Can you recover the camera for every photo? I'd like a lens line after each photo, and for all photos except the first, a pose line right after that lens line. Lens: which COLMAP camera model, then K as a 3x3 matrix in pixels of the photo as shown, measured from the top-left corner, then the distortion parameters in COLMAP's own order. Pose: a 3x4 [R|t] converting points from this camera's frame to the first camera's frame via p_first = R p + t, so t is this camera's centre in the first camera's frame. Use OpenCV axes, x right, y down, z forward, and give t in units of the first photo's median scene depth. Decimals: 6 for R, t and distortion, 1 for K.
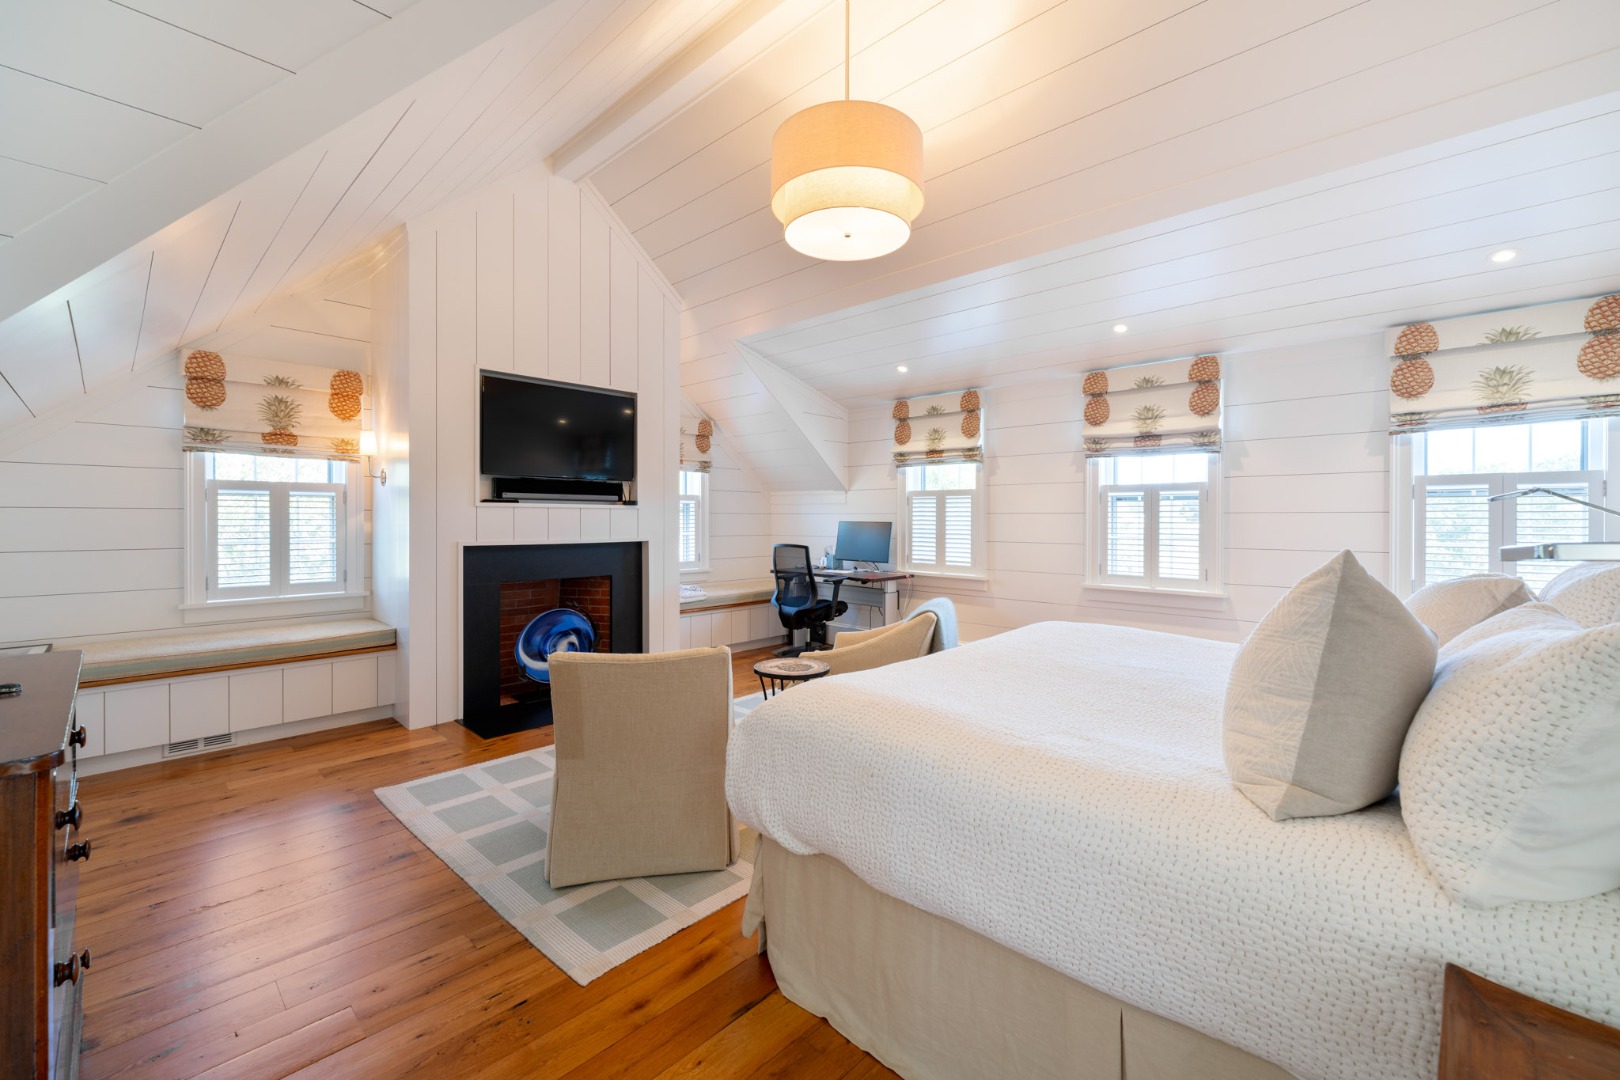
lens RADIAL K [[657.7, 0, 814.8], [0, 657.7, 528.6], [0, 0, 1]] dist [0.001208, 0.000043]
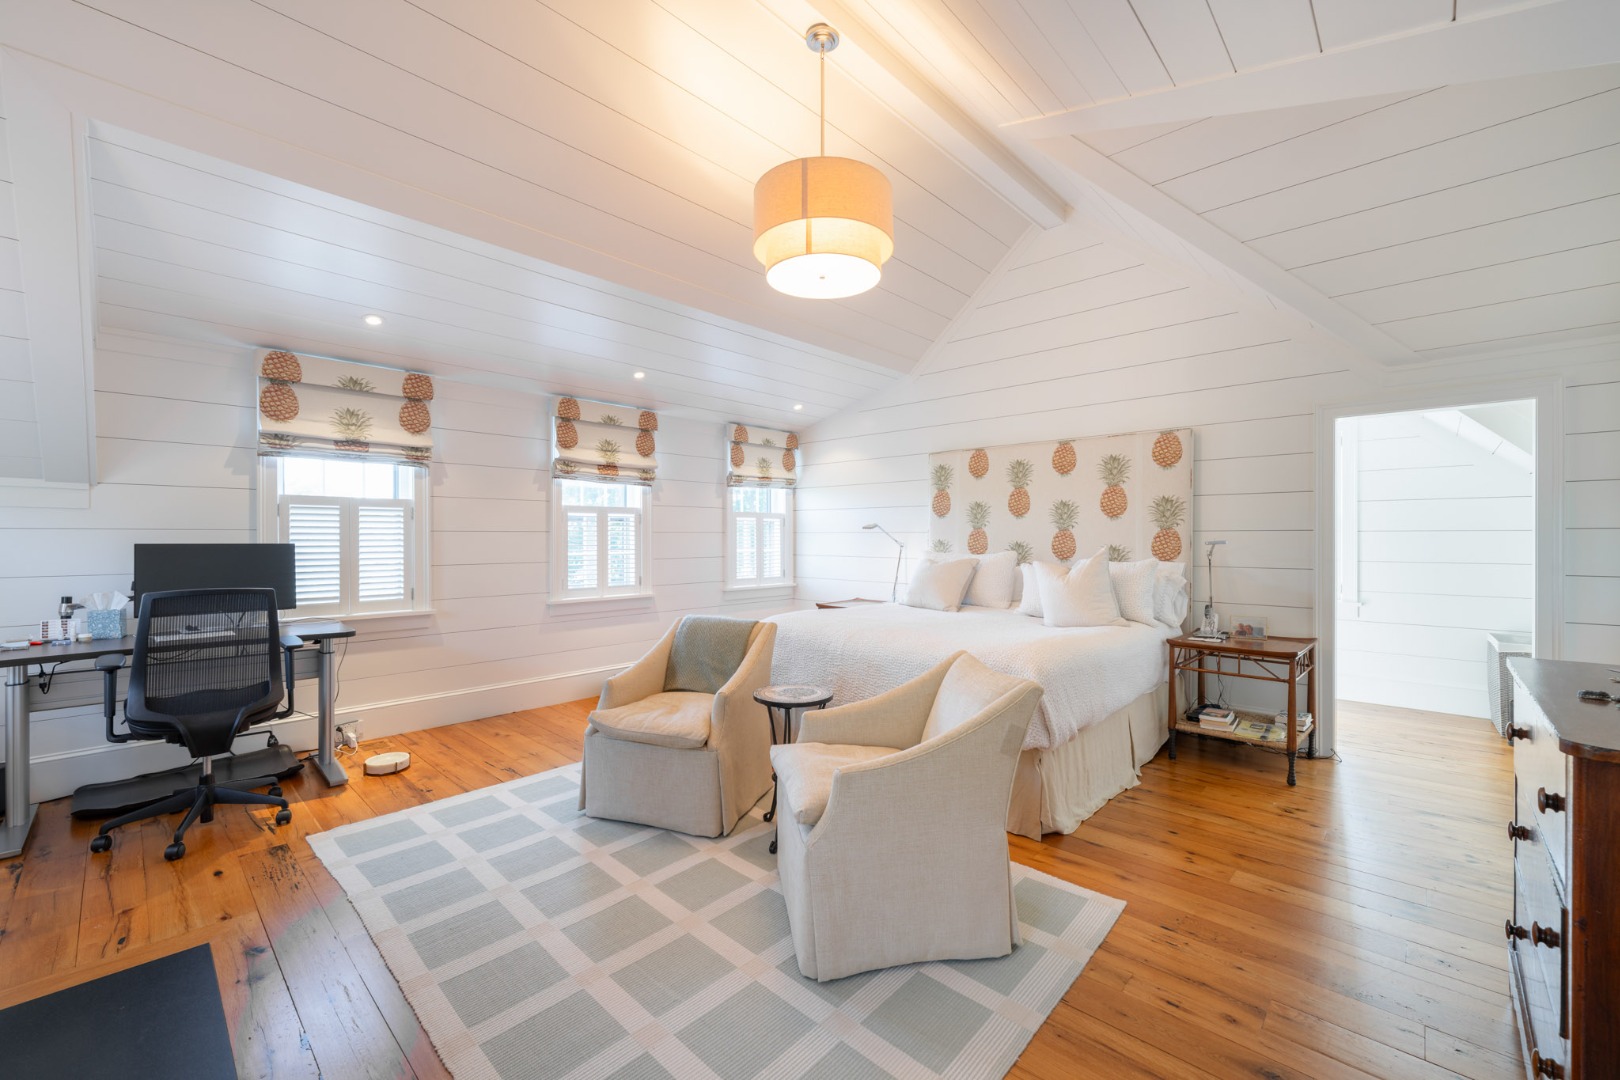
lens RADIAL K [[657.7, 0, 814.1], [0, 657.7, 536.9], [0, 0, 1]] dist [0.001208, 0.000043]
pose [[0.002472, -0.003879, 0.999989, -0.609625], [0.015313, 0.999875, 0.003841, -0.013665], [-0.999880, 0.015303, 0.002531, 0.594218]]
